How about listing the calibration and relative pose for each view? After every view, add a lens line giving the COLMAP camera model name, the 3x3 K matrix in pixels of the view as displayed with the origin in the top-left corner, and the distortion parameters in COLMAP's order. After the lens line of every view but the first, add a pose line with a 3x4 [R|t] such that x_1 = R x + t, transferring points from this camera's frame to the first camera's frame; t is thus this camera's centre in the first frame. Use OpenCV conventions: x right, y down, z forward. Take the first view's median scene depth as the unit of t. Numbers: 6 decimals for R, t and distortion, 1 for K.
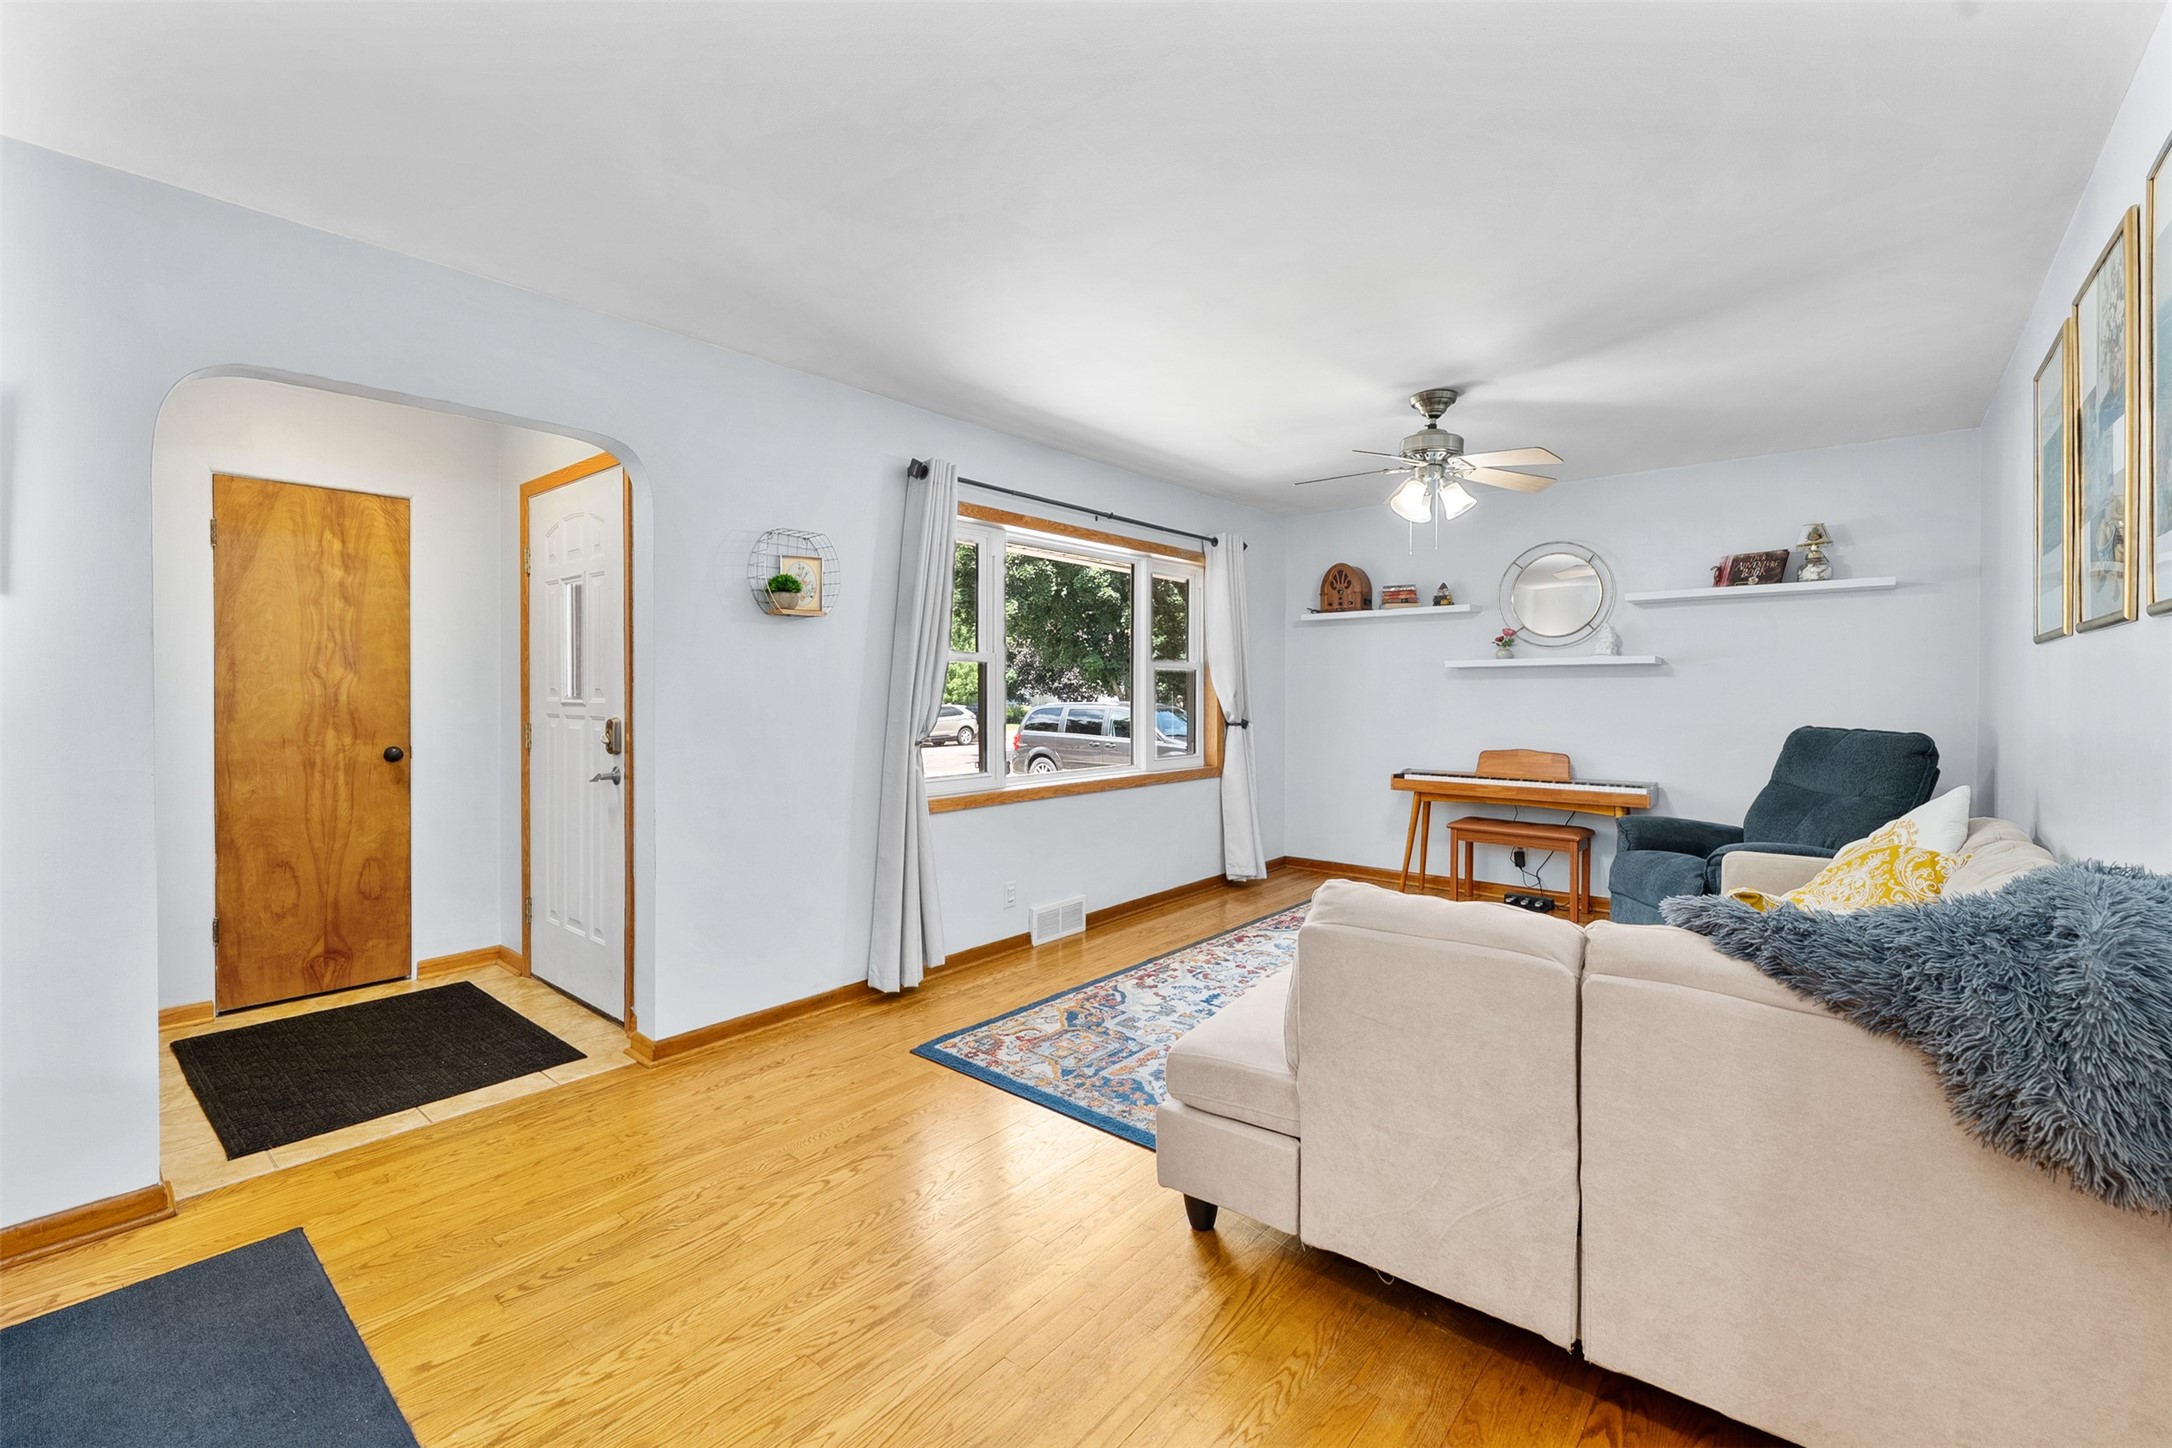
lens RADIAL K [[915.2, 0, 1086.6], [0, 915.2, 693.9], [0, 0, 1]] dist [0.000613, 0.000155]
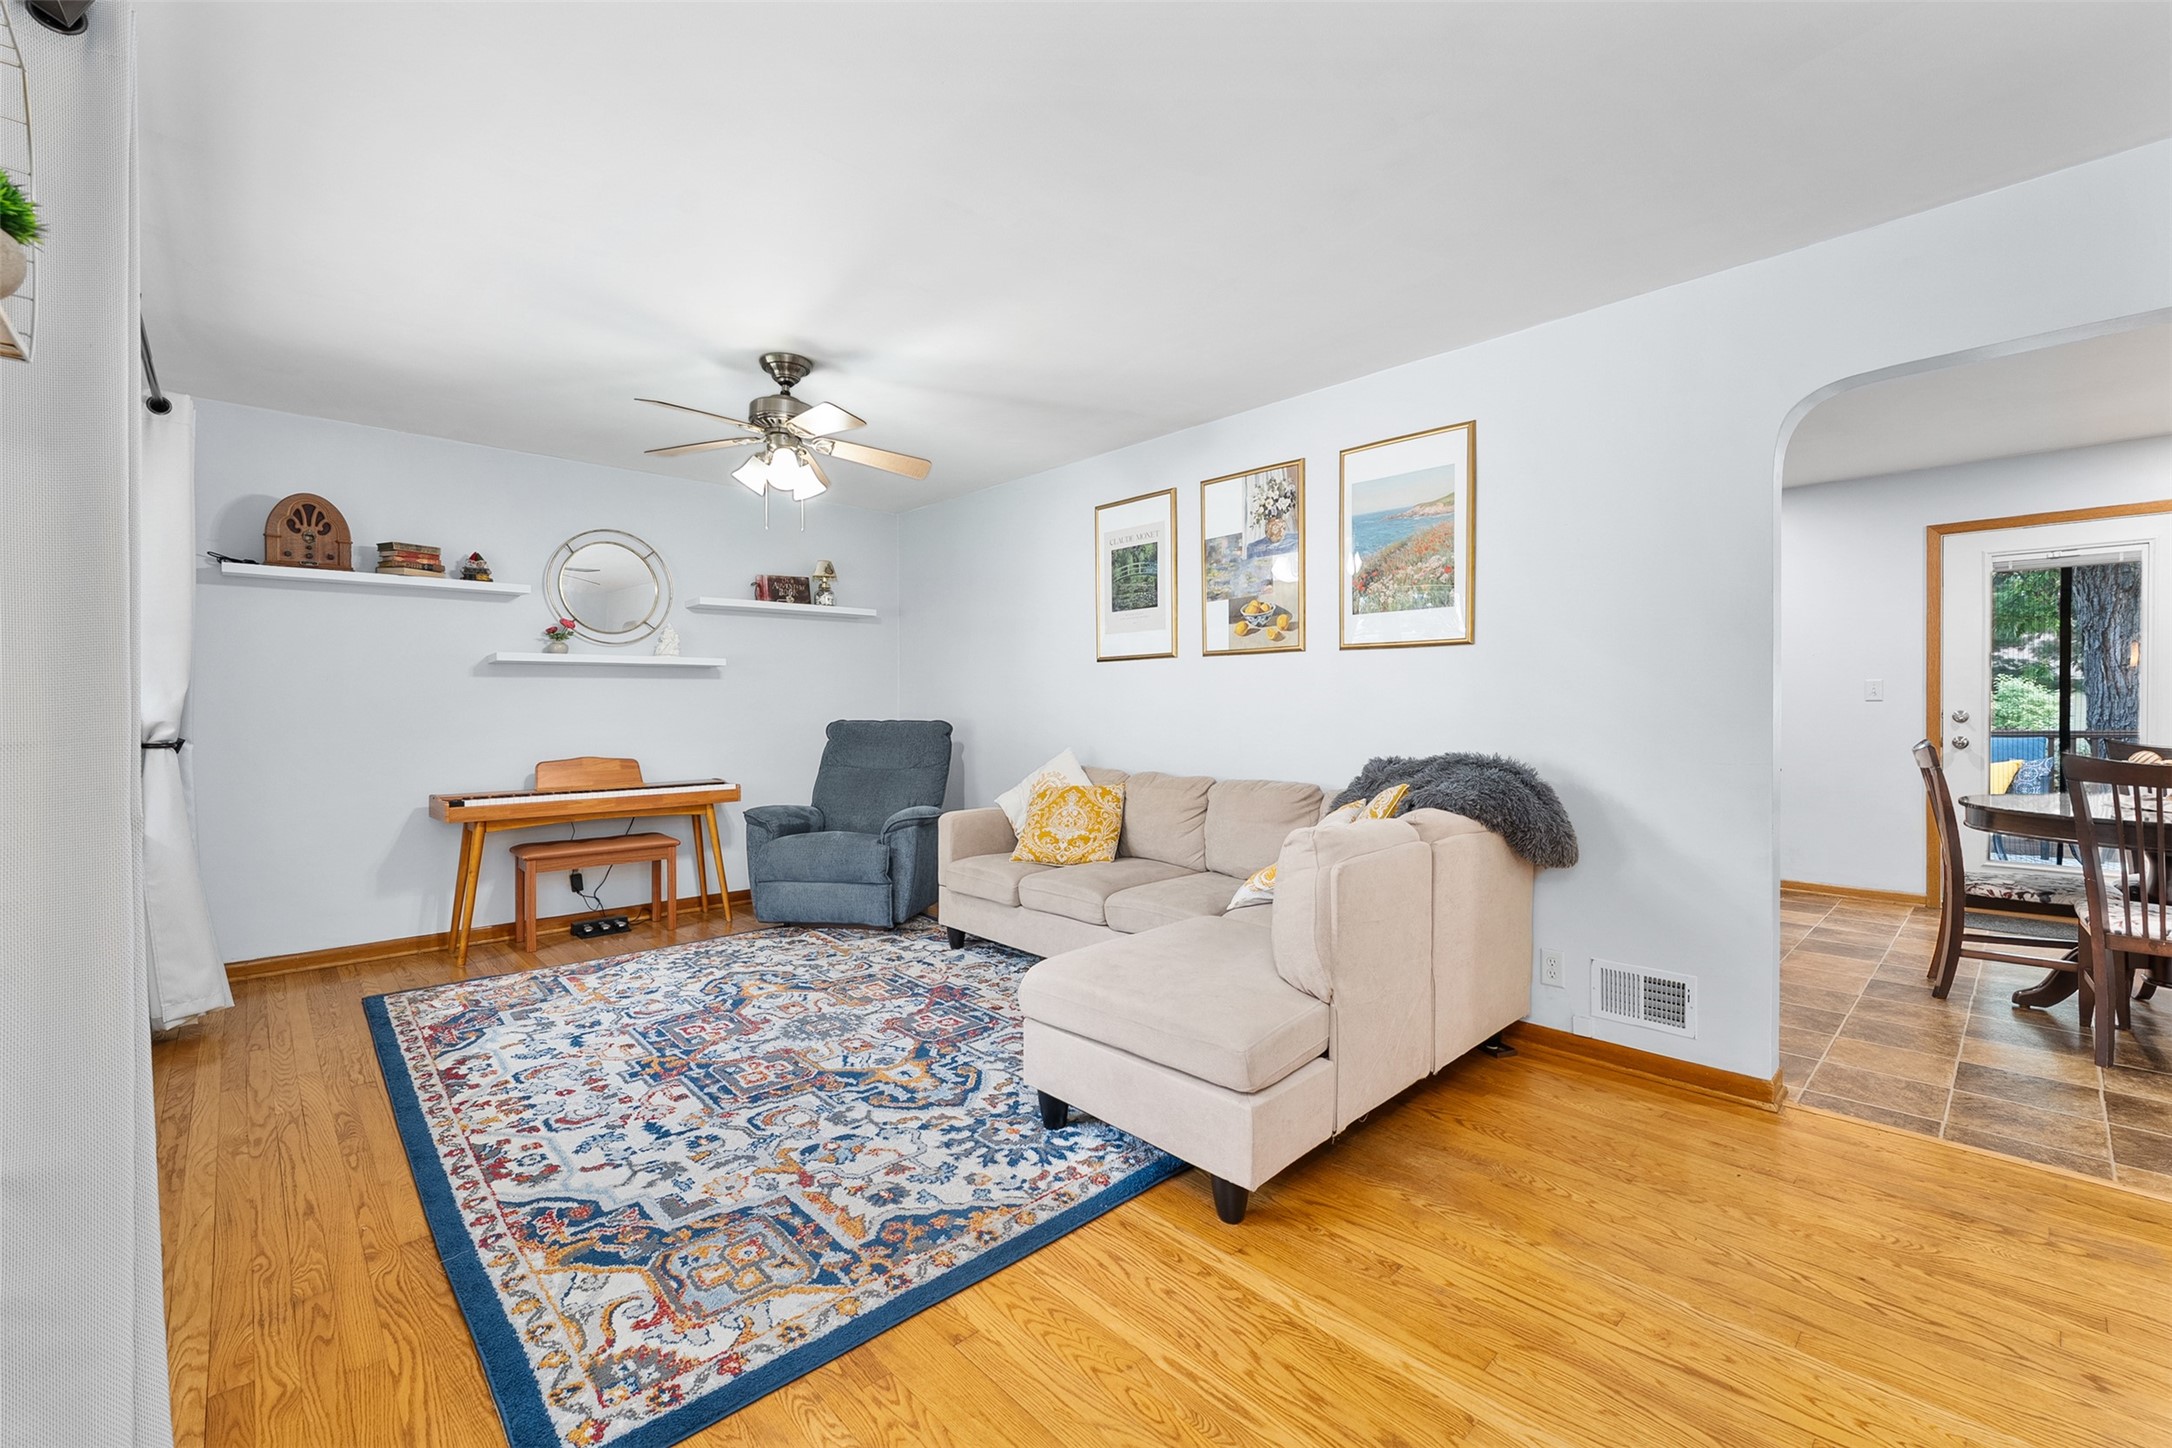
lens RADIAL K [[904.5, 0, 1090.3], [0, 904.5, 706.9], [0, 0, 1]] dist [0.000602, -0.000162]
pose [[0.112401, -0.002772, 0.993659, -0.458223], [0.006487, 0.999977, 0.002056, 0.018430], [-0.993642, 0.006215, 0.112416, 0.561919]]
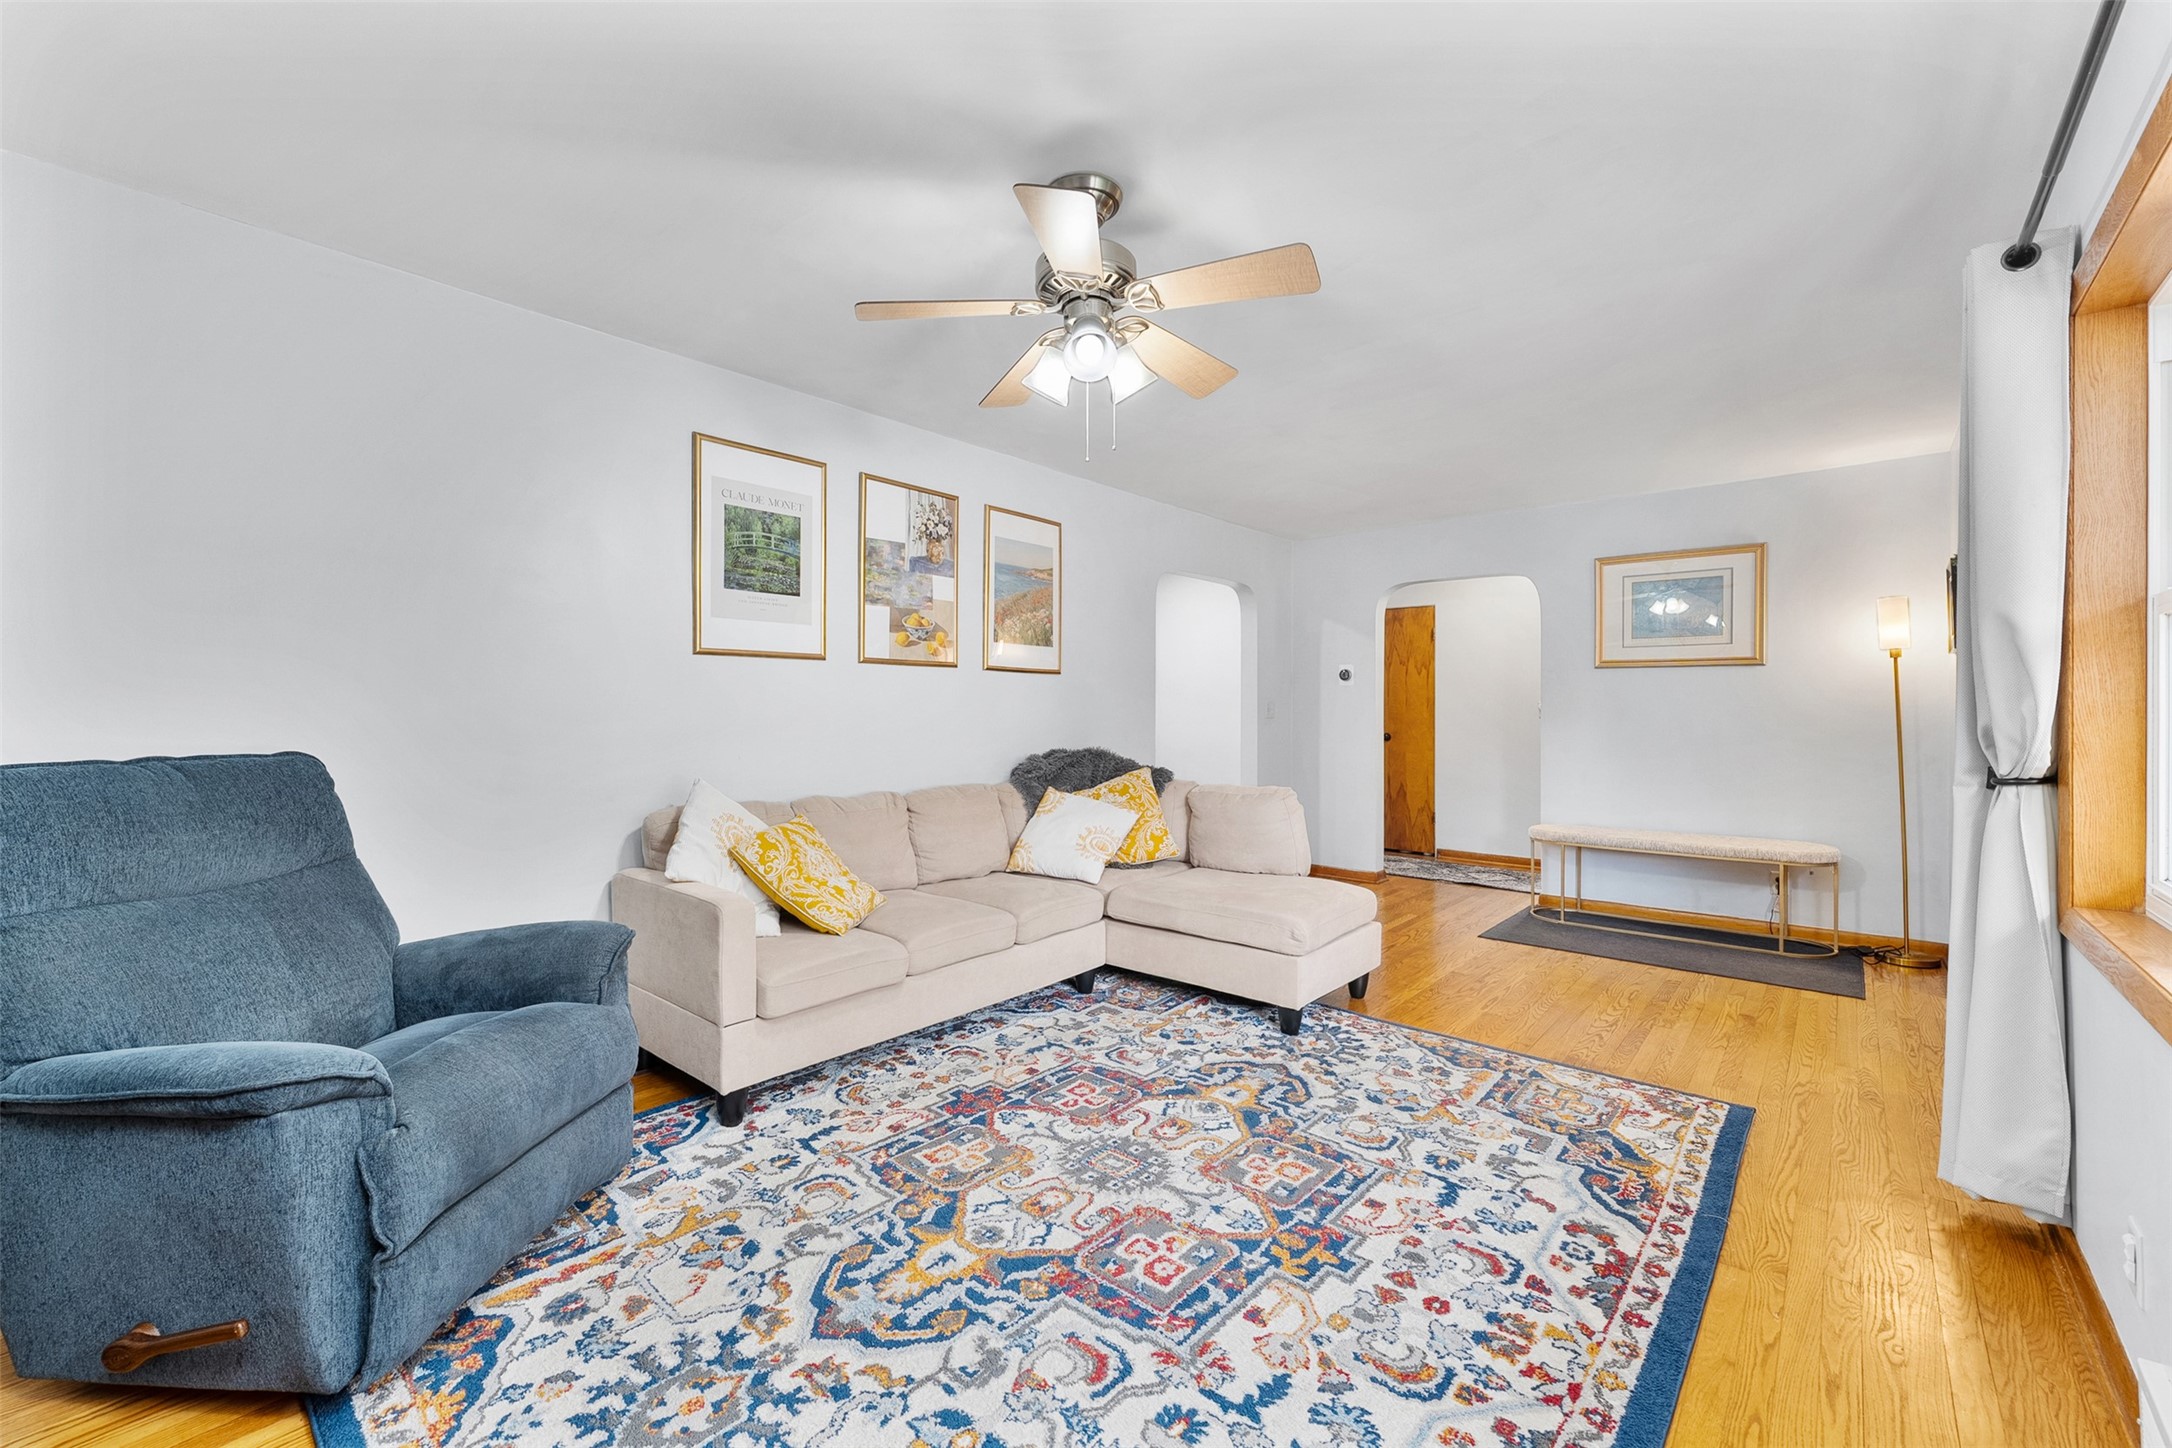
lens RADIAL K [[873.3, 0, 1080.9], [0, 873.3, 718.2], [0, 0, 1]] dist [-0.001285, 0.000127]
pose [[-0.999788, -0.003197, 0.020325, 0.343733], [-0.002982, 0.999939, 0.010603, 0.010757], [-0.020358, 0.010541, -0.999737, 1.469898]]
